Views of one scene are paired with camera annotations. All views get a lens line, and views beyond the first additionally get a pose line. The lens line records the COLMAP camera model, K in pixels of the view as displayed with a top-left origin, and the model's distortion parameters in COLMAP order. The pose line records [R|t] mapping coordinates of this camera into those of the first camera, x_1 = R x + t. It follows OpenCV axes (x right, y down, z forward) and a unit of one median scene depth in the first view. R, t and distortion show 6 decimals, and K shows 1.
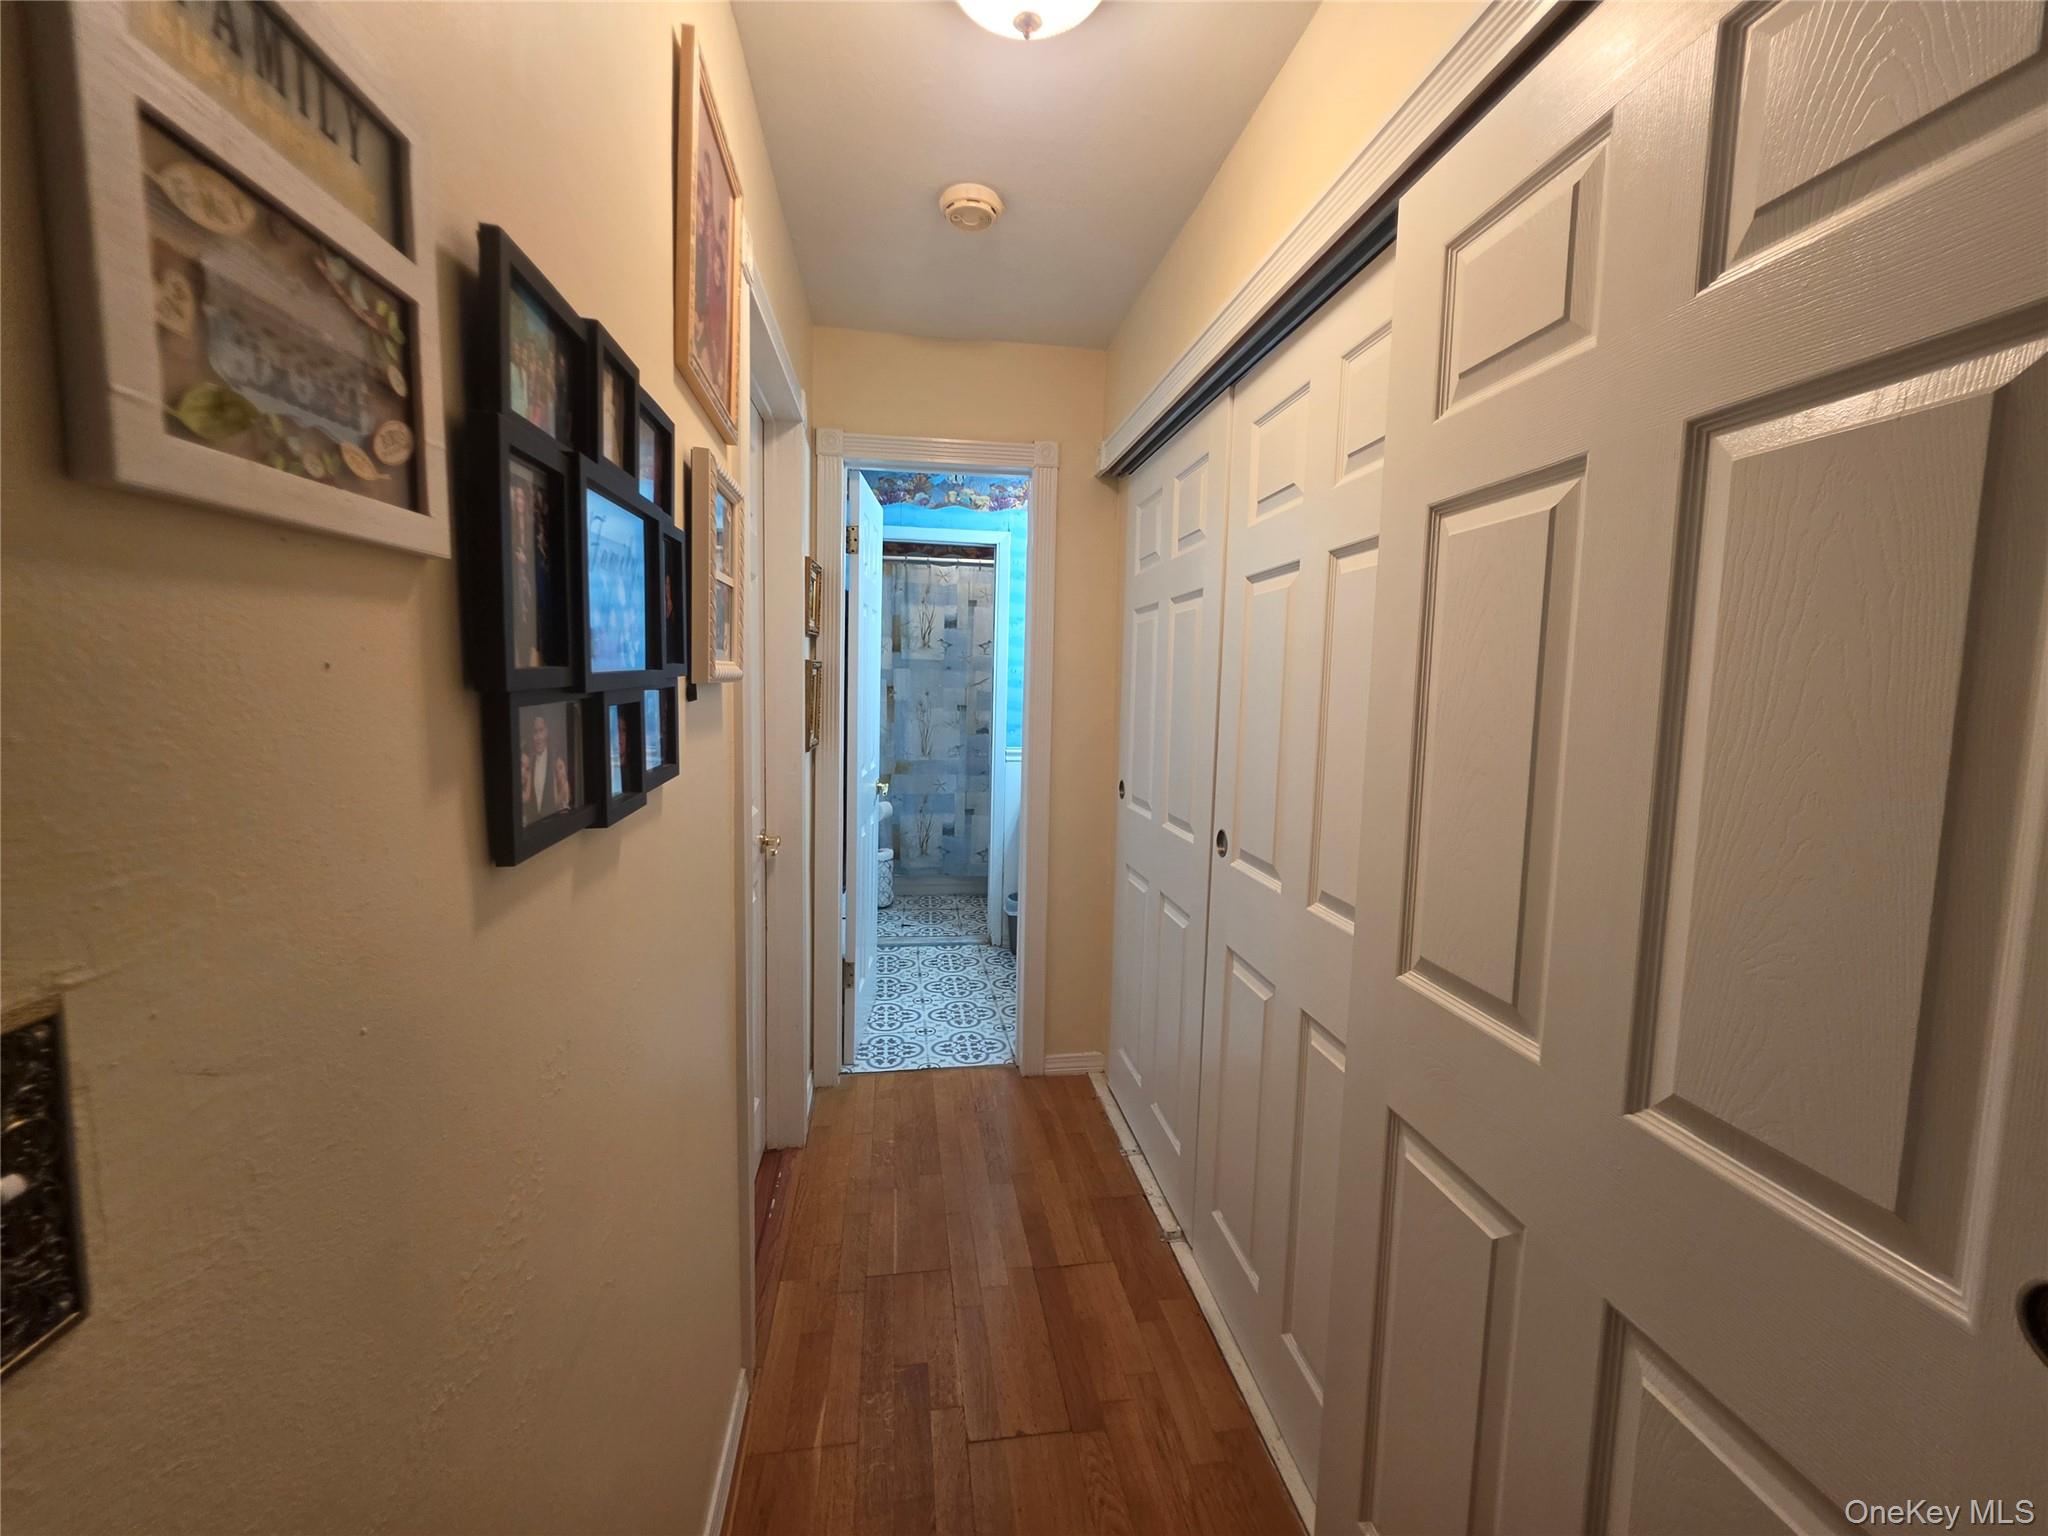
lens RADIAL K [[819.5, 0, 1024.9], [0, 819.5, 760.4], [0, 0, 1]] dist [-0.000279, 0.000347]
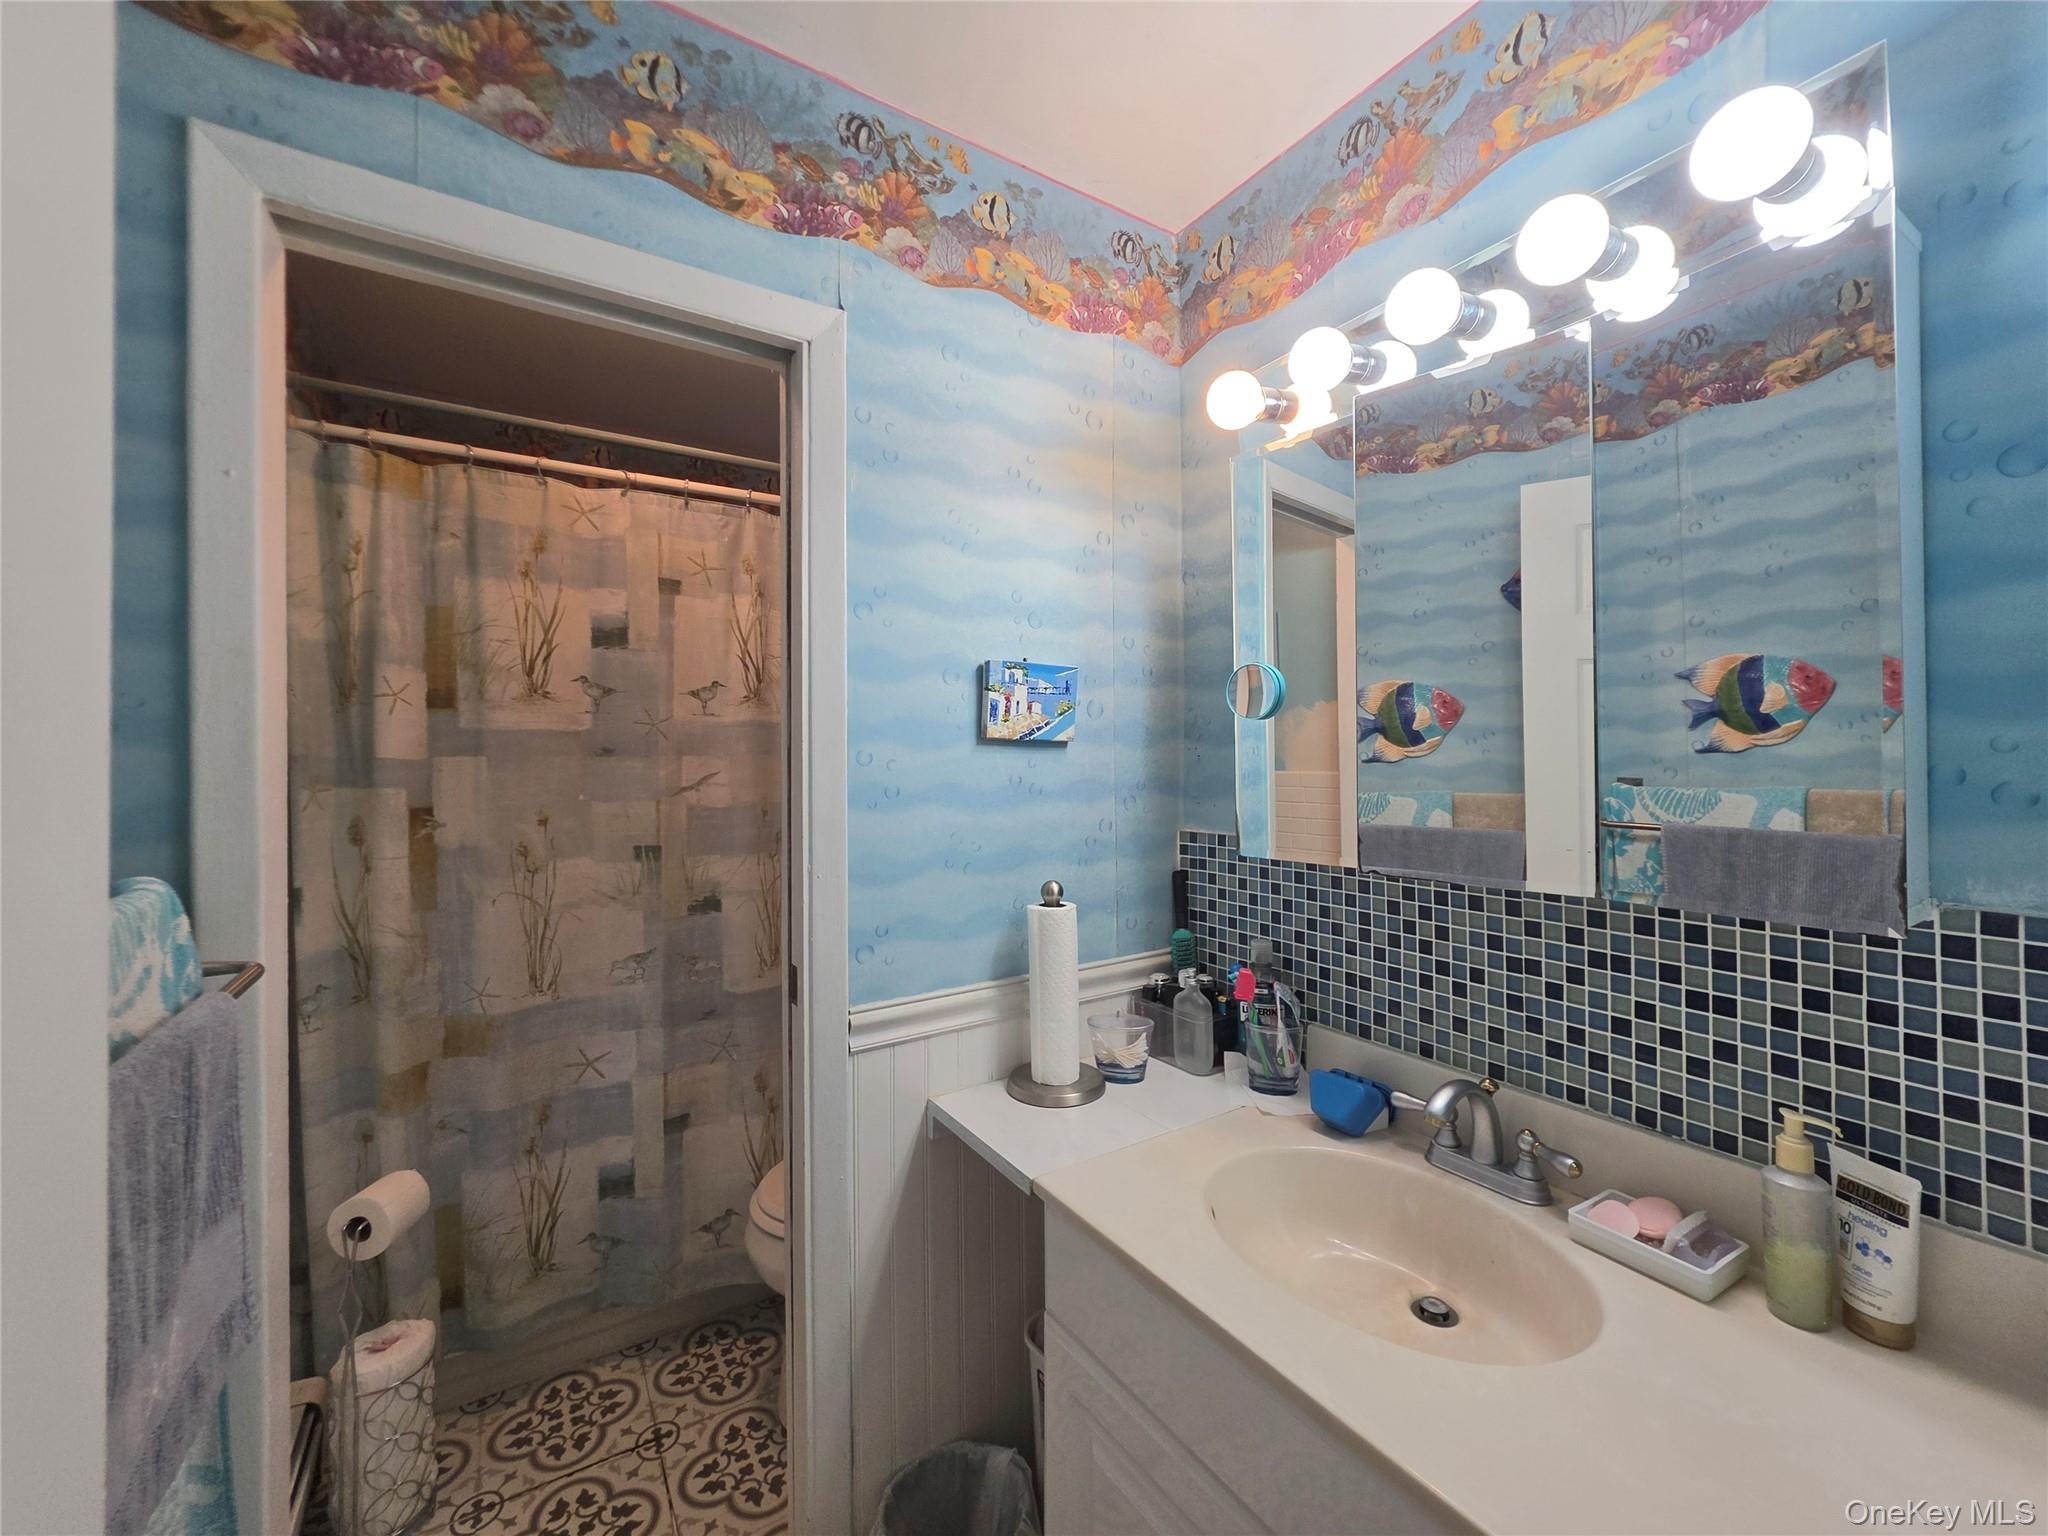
lens RADIAL K [[819.5, 0, 1013.2], [0, 819.5, 759.1], [0, 0, 1]] dist [-0.000279, 0.000347]
pose [[0.915889, -0.029997, 0.400310, -0.072881], [0.066570, 0.994747, -0.077767, -0.066945], [-0.395874, 0.097874, 0.913074, 0.580010]]
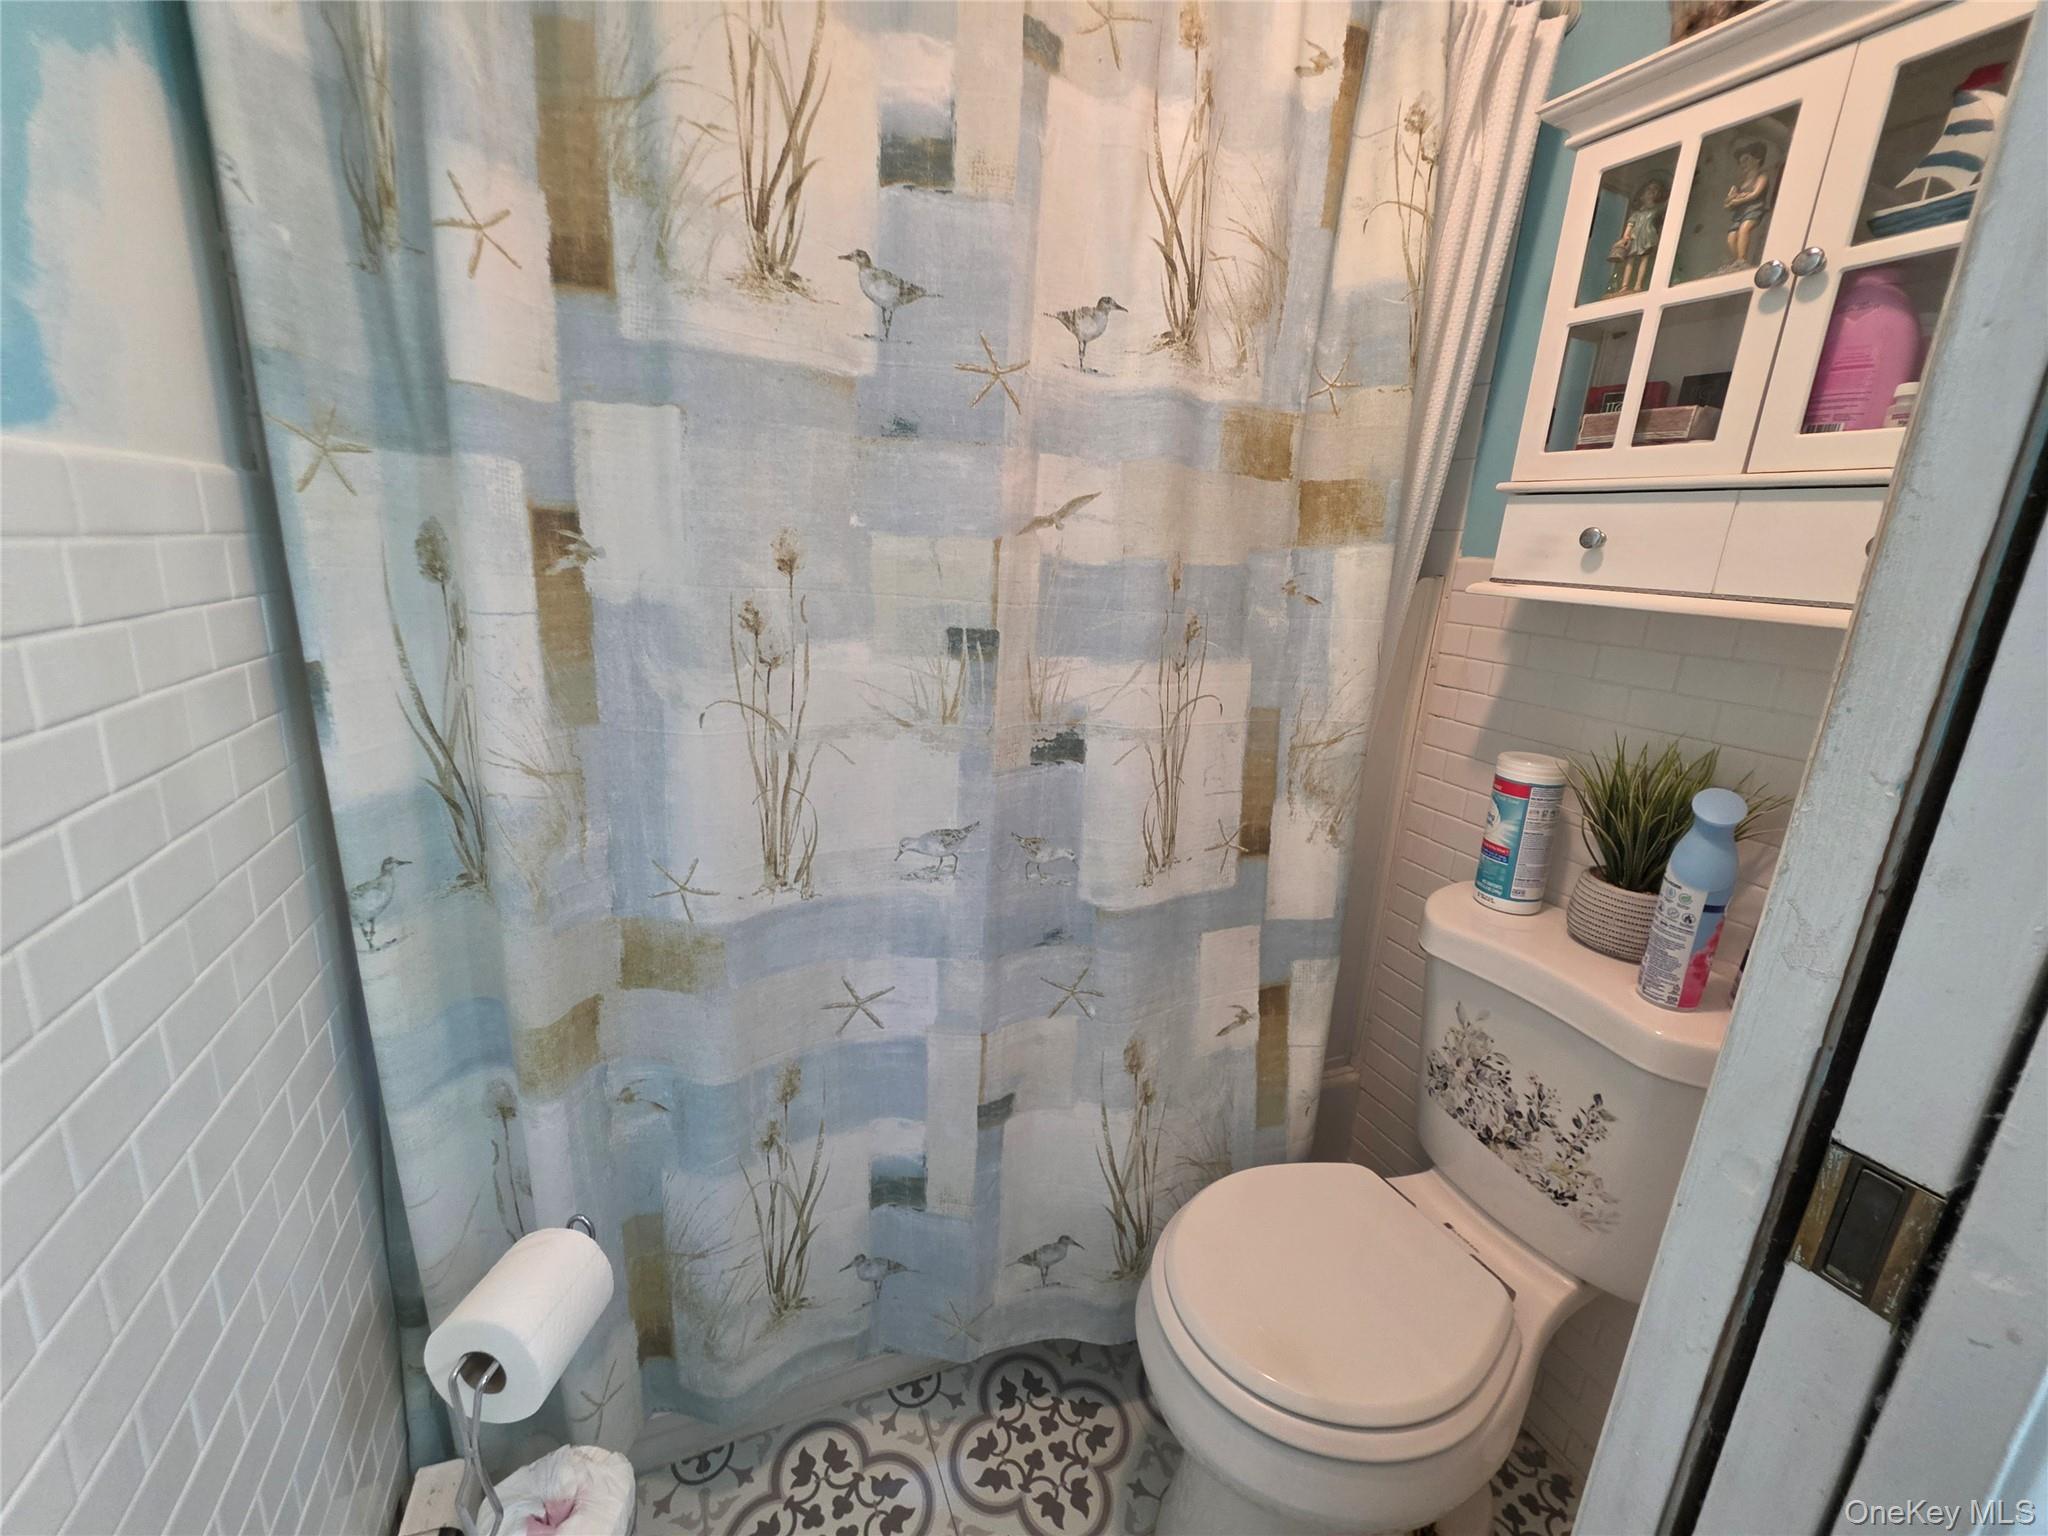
lens RADIAL K [[819.5, 0, 1025.9], [0, 819.5, 756.5], [0, 0, 1]] dist [-0.000279, 0.000347]
pose [[0.964759, -0.026544, 0.261794, -0.117435], [-0.014274, 0.988155, 0.152791, -0.067868], [-0.262749, -0.151143, 0.952953, 0.809175]]
